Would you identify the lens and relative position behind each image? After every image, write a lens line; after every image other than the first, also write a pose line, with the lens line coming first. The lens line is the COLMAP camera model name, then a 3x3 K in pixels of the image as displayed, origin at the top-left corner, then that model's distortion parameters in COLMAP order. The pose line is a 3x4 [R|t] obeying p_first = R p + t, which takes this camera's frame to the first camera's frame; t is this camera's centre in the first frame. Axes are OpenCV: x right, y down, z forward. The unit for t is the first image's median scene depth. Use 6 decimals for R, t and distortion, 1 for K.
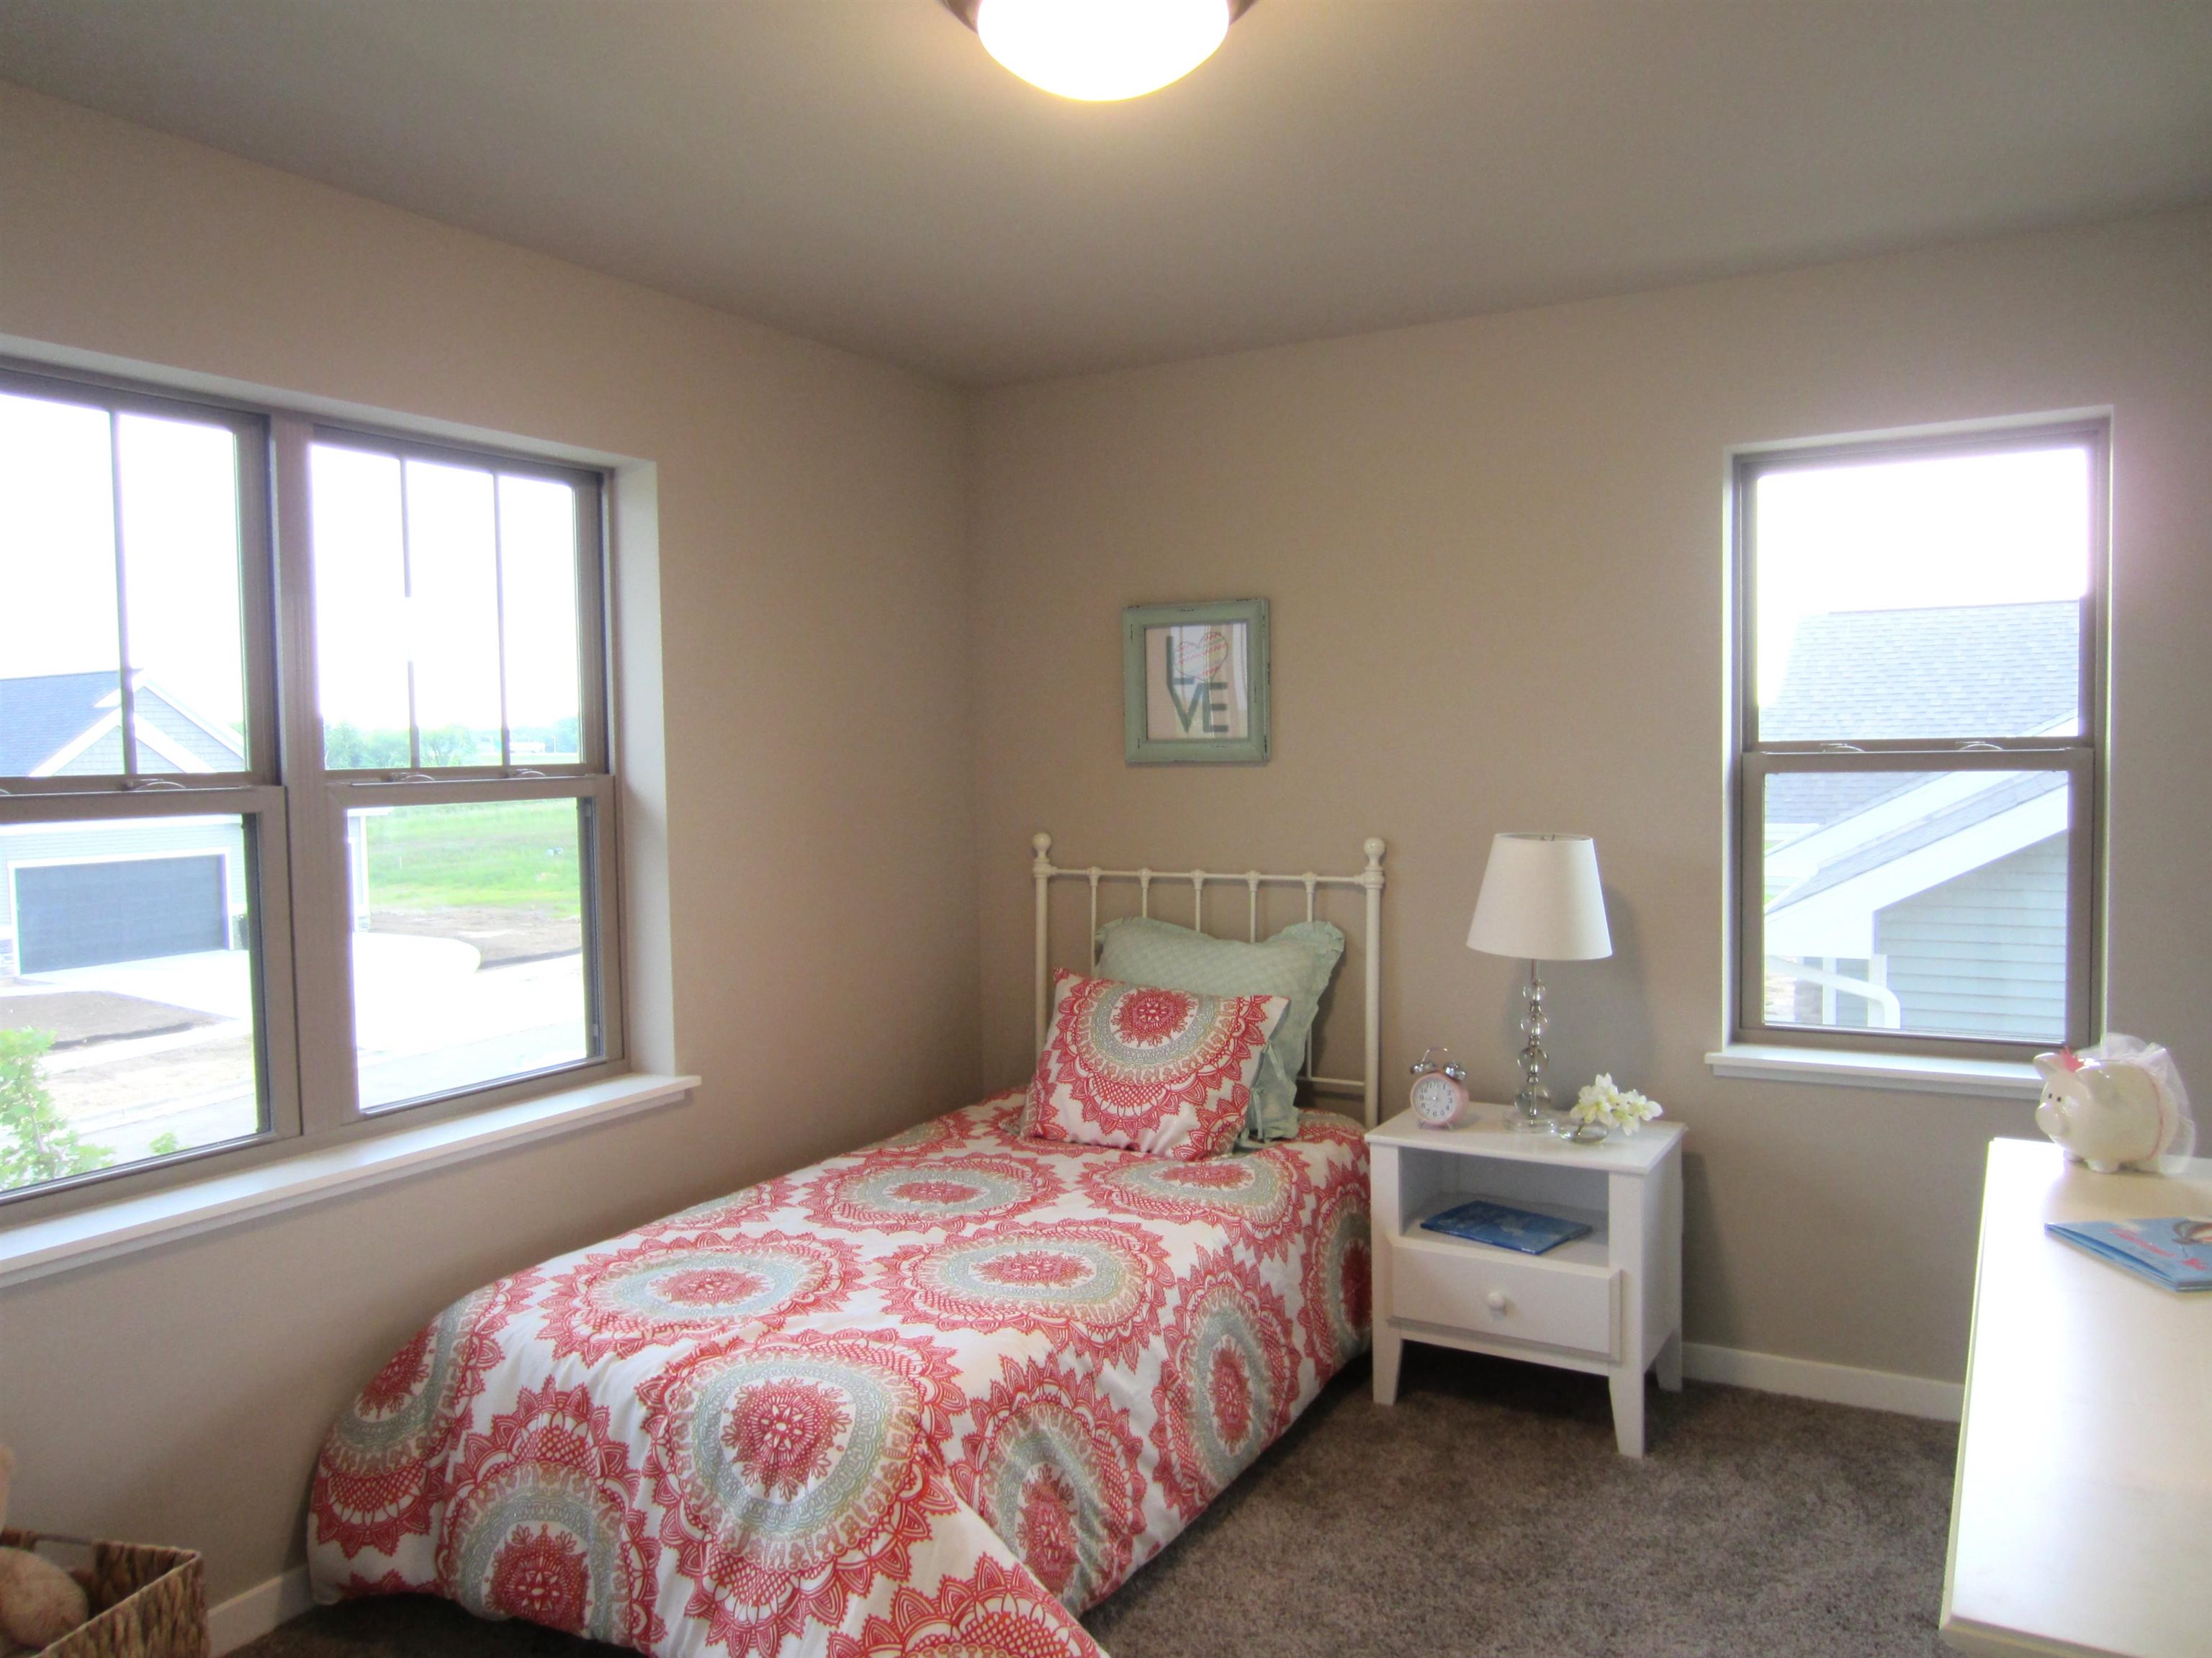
lens RADIAL K [[1578.4, 0, 1128.0], [0, 1578.4, 824.7], [0, 0, 1]] dist [-0.028178, 0.005555]
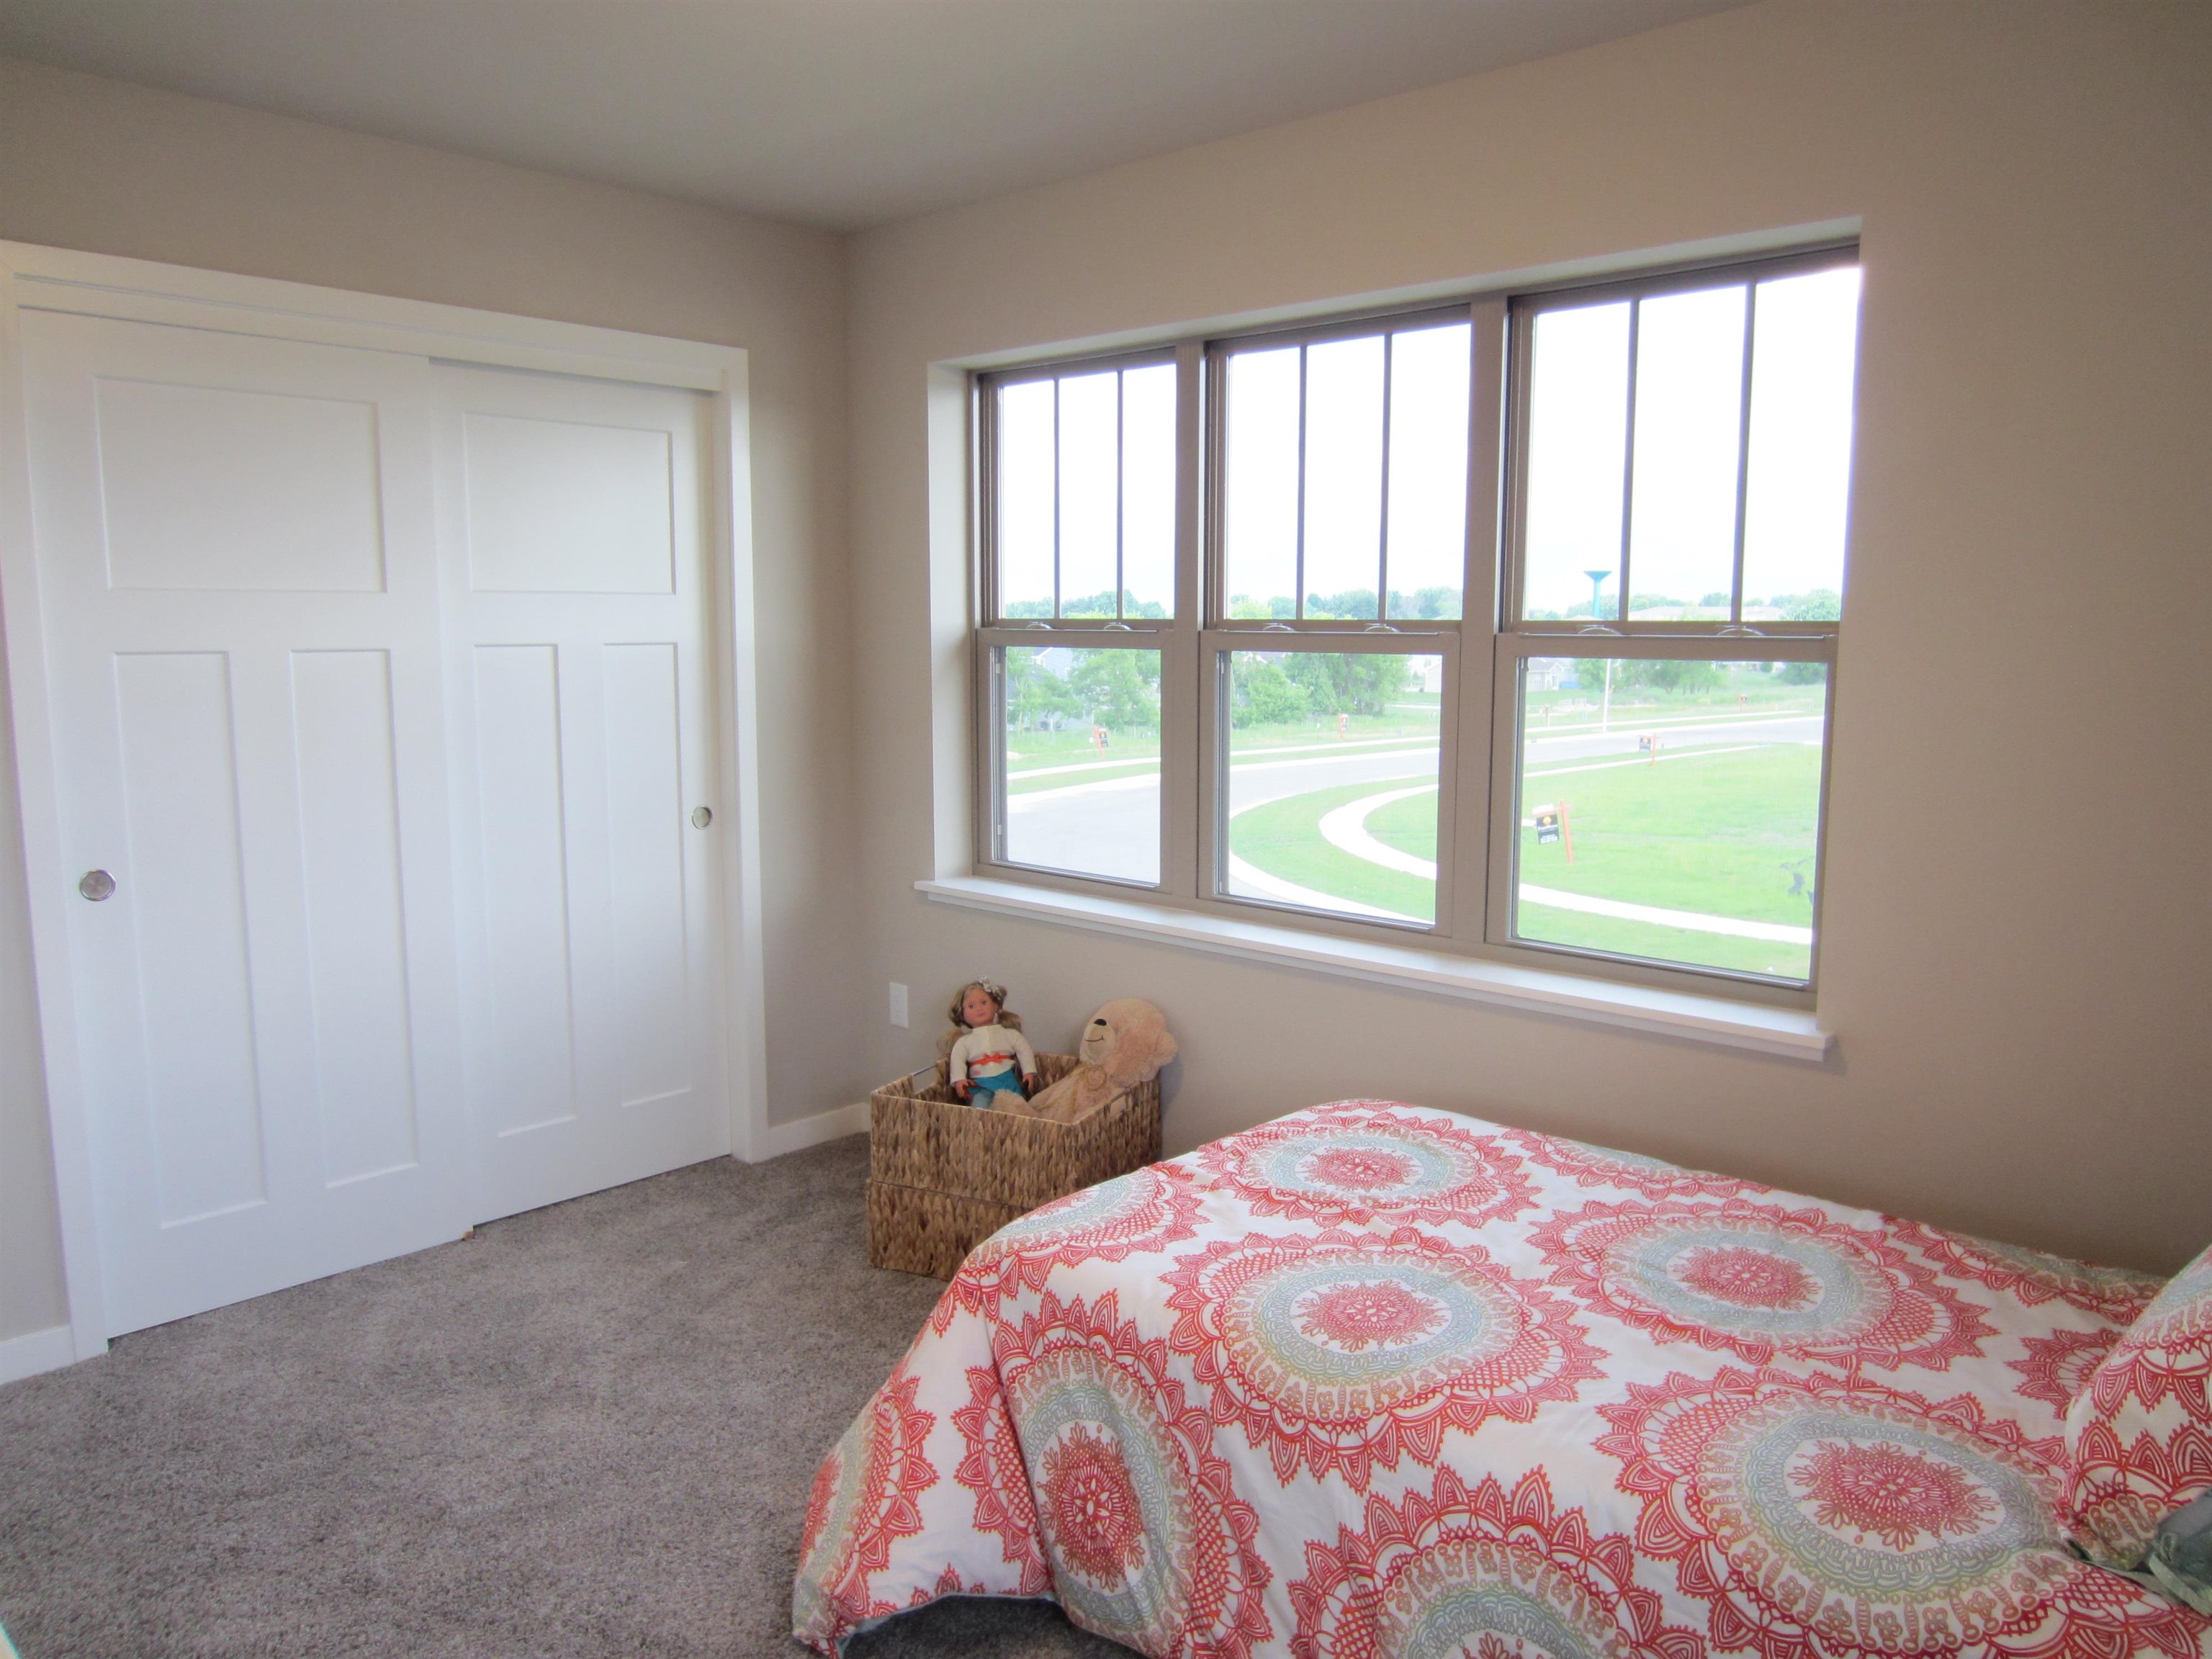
lens RADIAL K [[1578.5, 0, 1128.0], [0, 1578.5, 825.2], [0, 0, 1]] dist [-0.028178, 0.005555]
pose [[-0.227560, 0.139956, -0.963654, 0.649529], [-0.046428, 0.986933, 0.154301, -0.053437], [0.972657, 0.079853, -0.218089, 1.036302]]
